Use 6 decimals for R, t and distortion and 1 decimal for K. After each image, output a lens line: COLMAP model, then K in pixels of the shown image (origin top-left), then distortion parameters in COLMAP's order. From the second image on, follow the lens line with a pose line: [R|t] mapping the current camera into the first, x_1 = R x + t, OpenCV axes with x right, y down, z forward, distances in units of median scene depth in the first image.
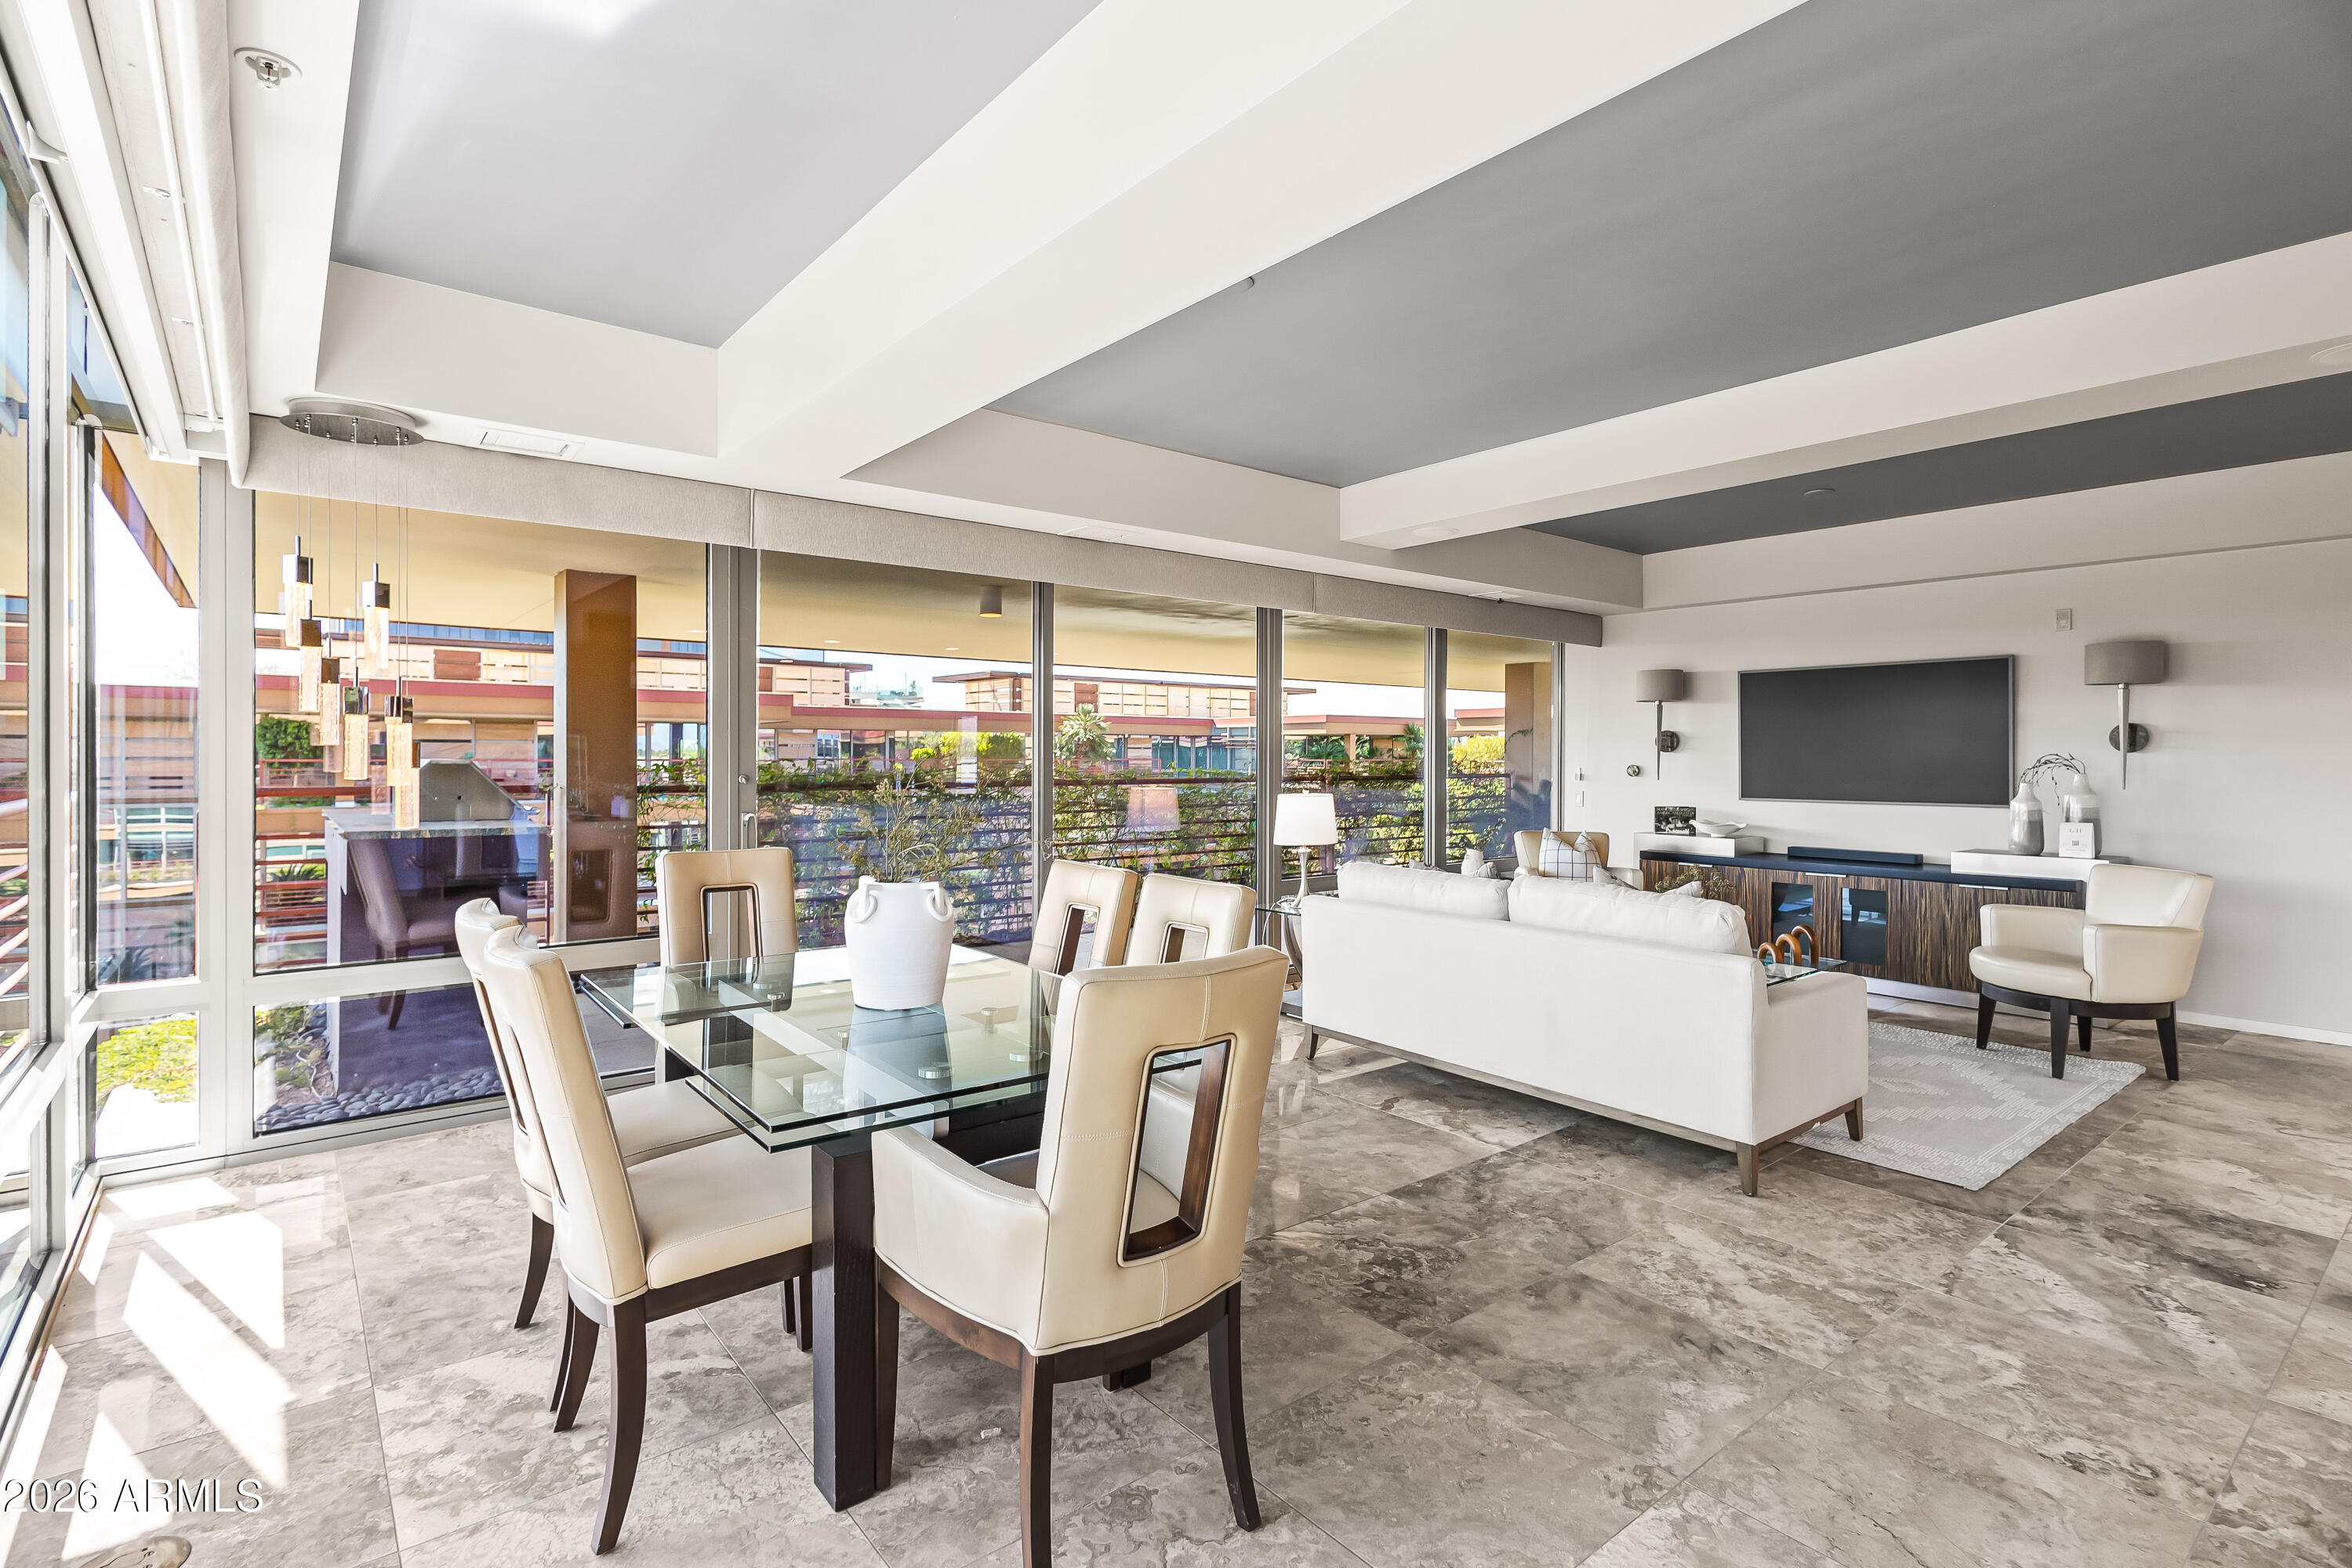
lens RADIAL K [[1128.2, 0, 1221.0], [0, 1128.2, 765.1], [0, 0, 1]] dist [0.009164, -0.001585]
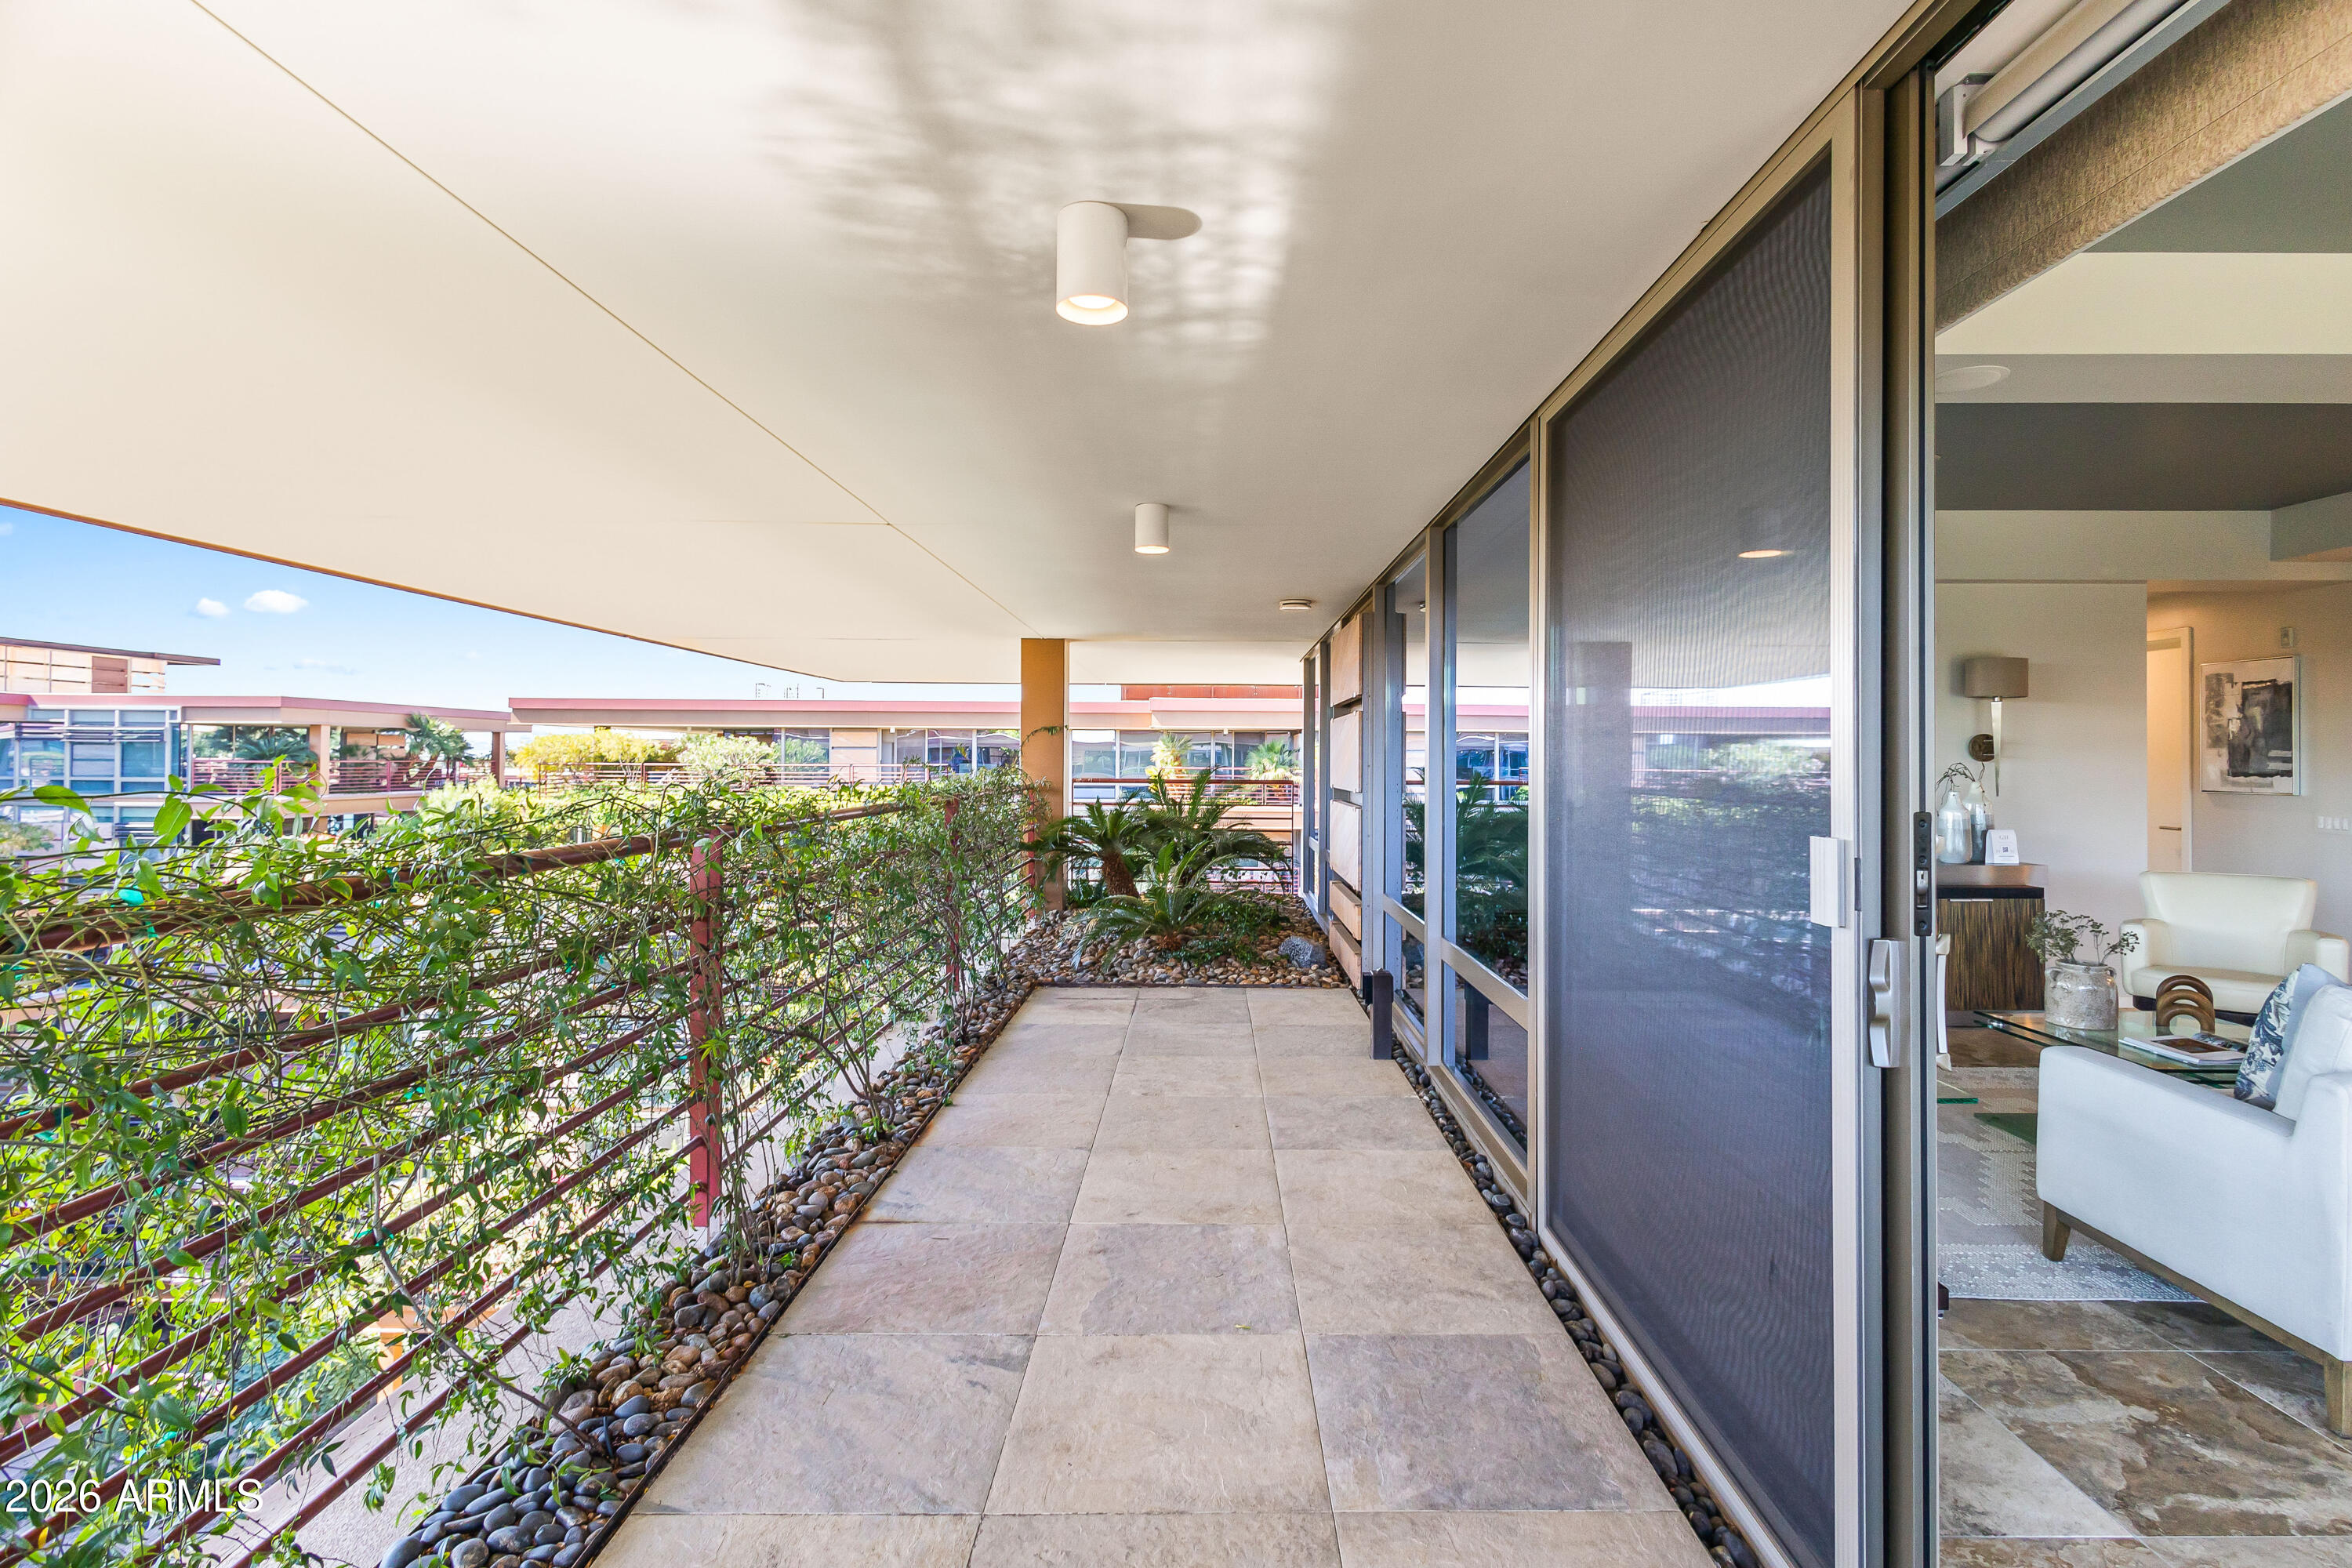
lens RADIAL K [[1106.0, 0, 1205.7], [0, 1106.0, 762.8], [0, 0, 1]] dist [-0.002534, -0.000315]
pose [[0.645373, 0.002573, 0.763863, -0.575428], [-0.000157, 0.999995, -0.003236, -0.009058], [-0.763867, 0.001969, 0.645370, 1.089353]]
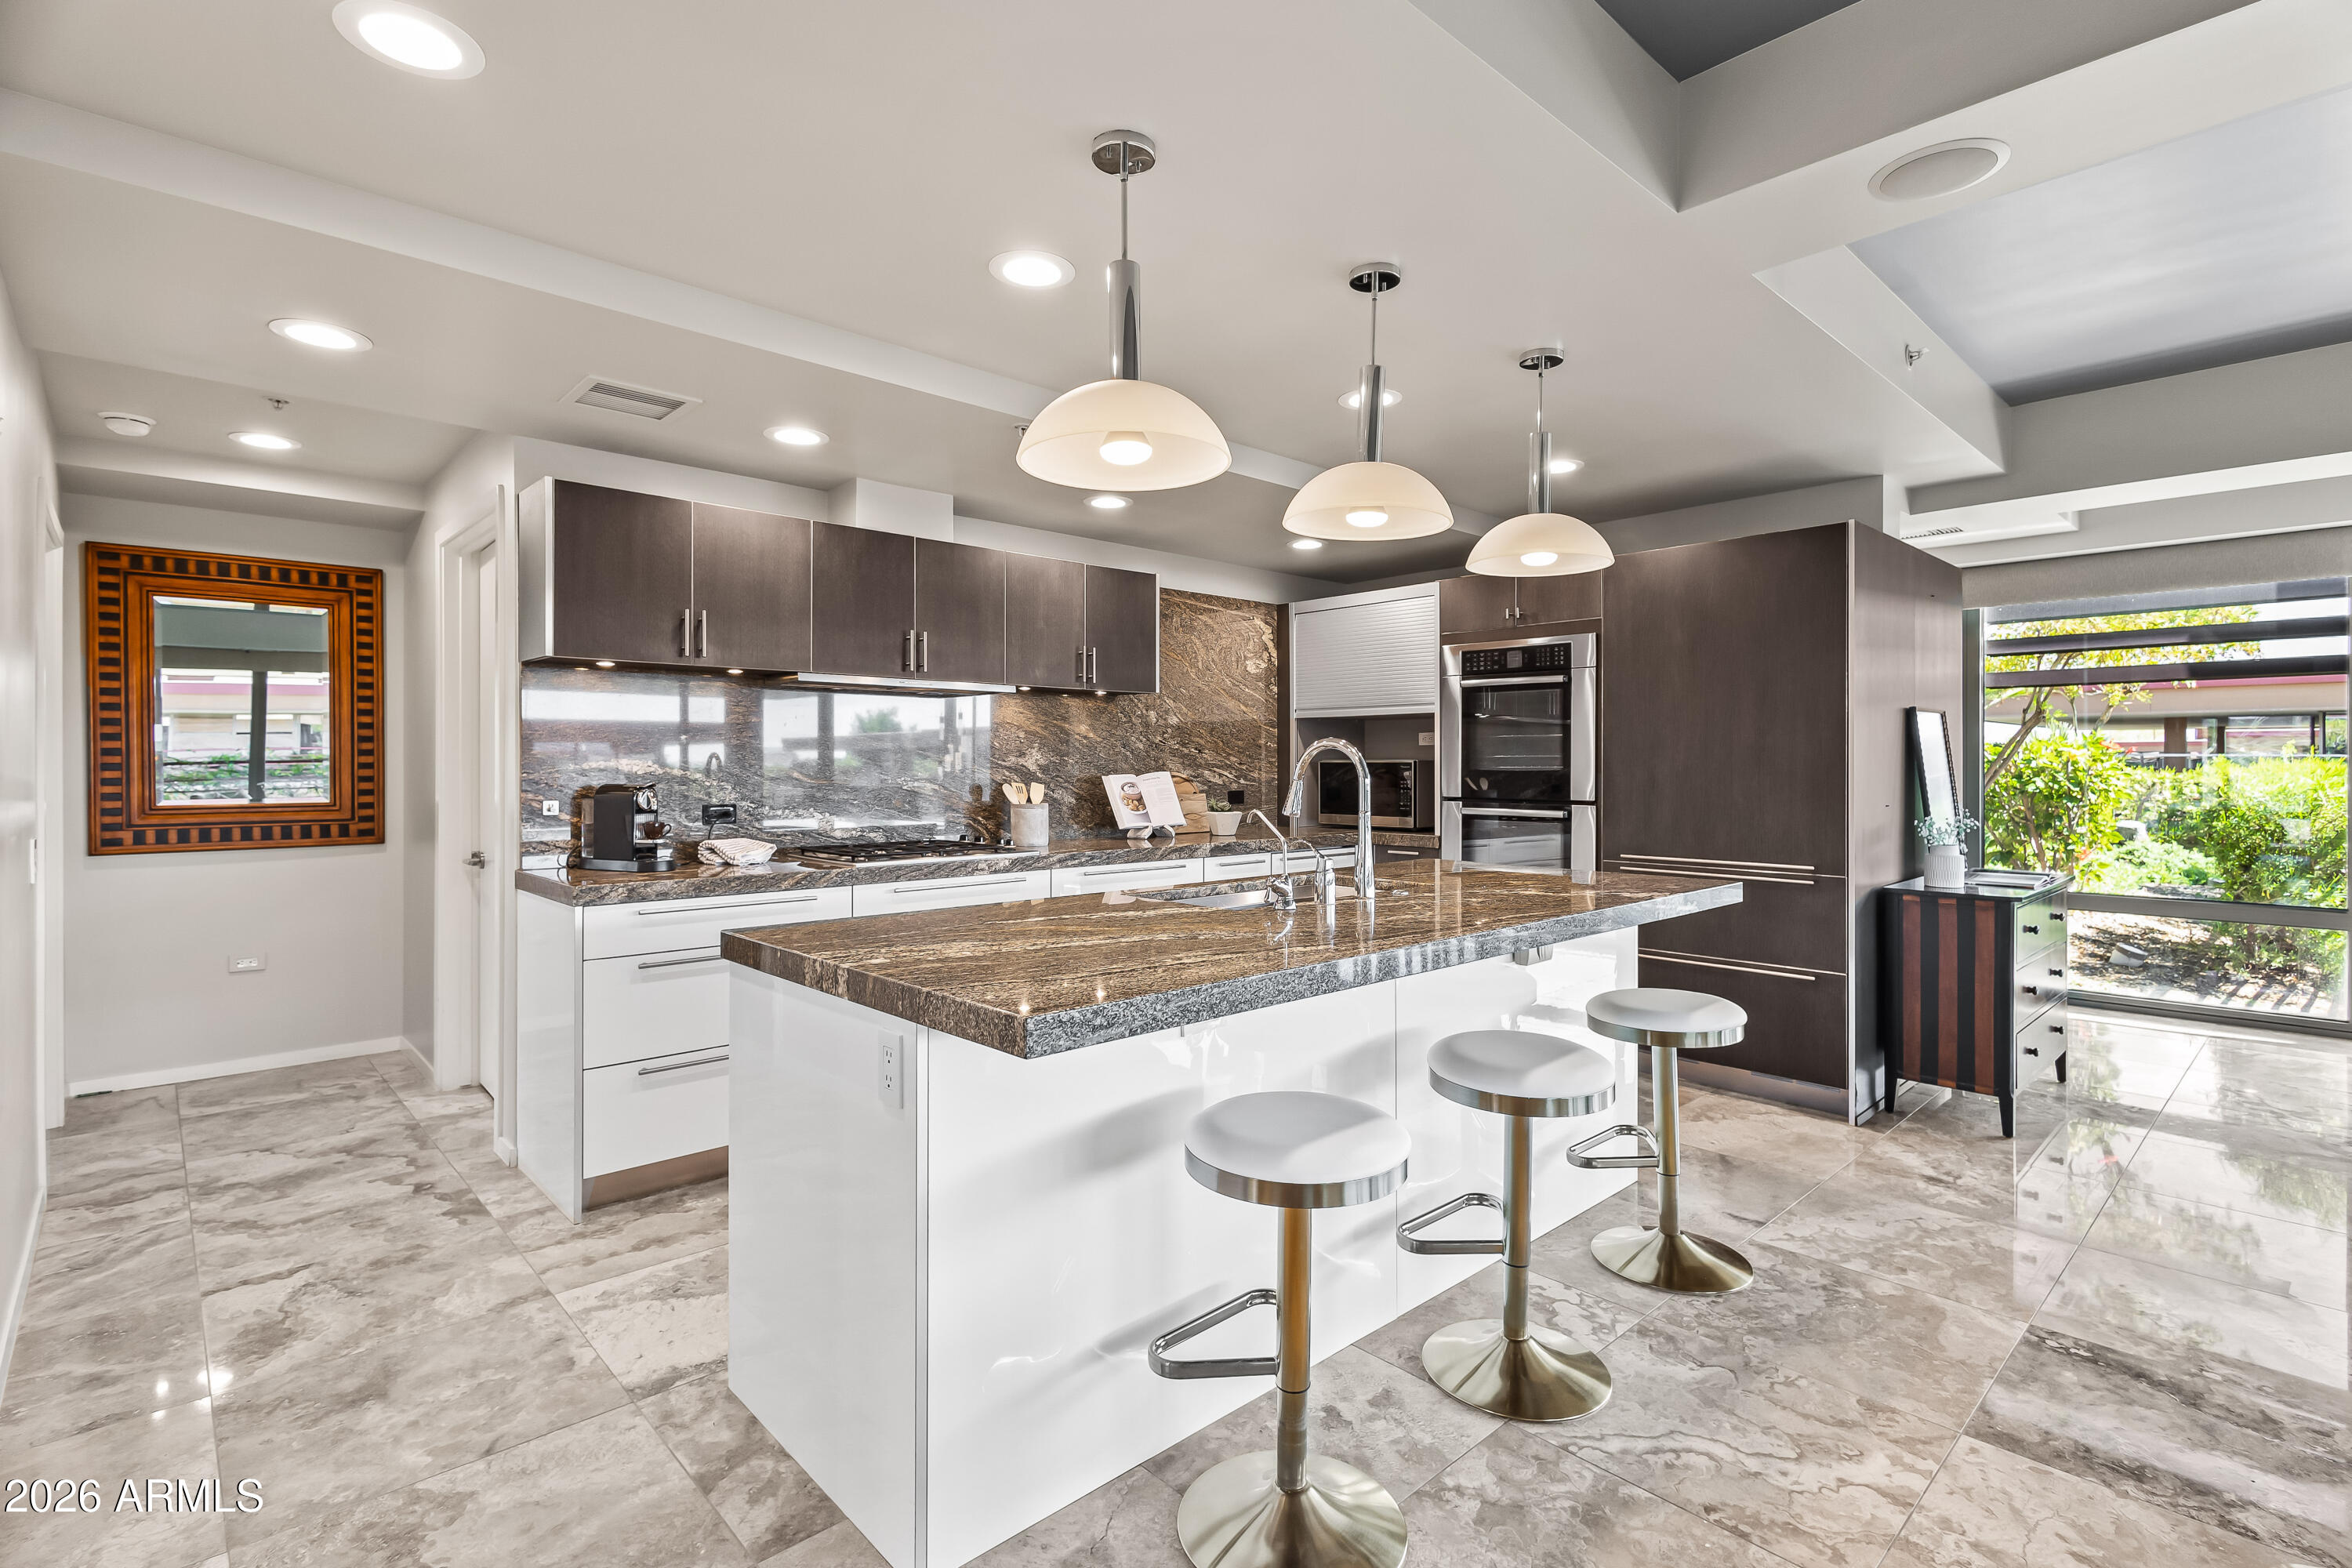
lens RADIAL K [[1108.0, 0, 1190.1], [0, 1108.0, 767.5], [0, 0, 1]] dist [0.014725, -0.009380]
pose [[-0.998773, -0.001338, -0.049505, 0.982834], [-0.001639, 0.999980, 0.006041, -0.000252], [0.049496, 0.006114, -0.998756, 1.091570]]
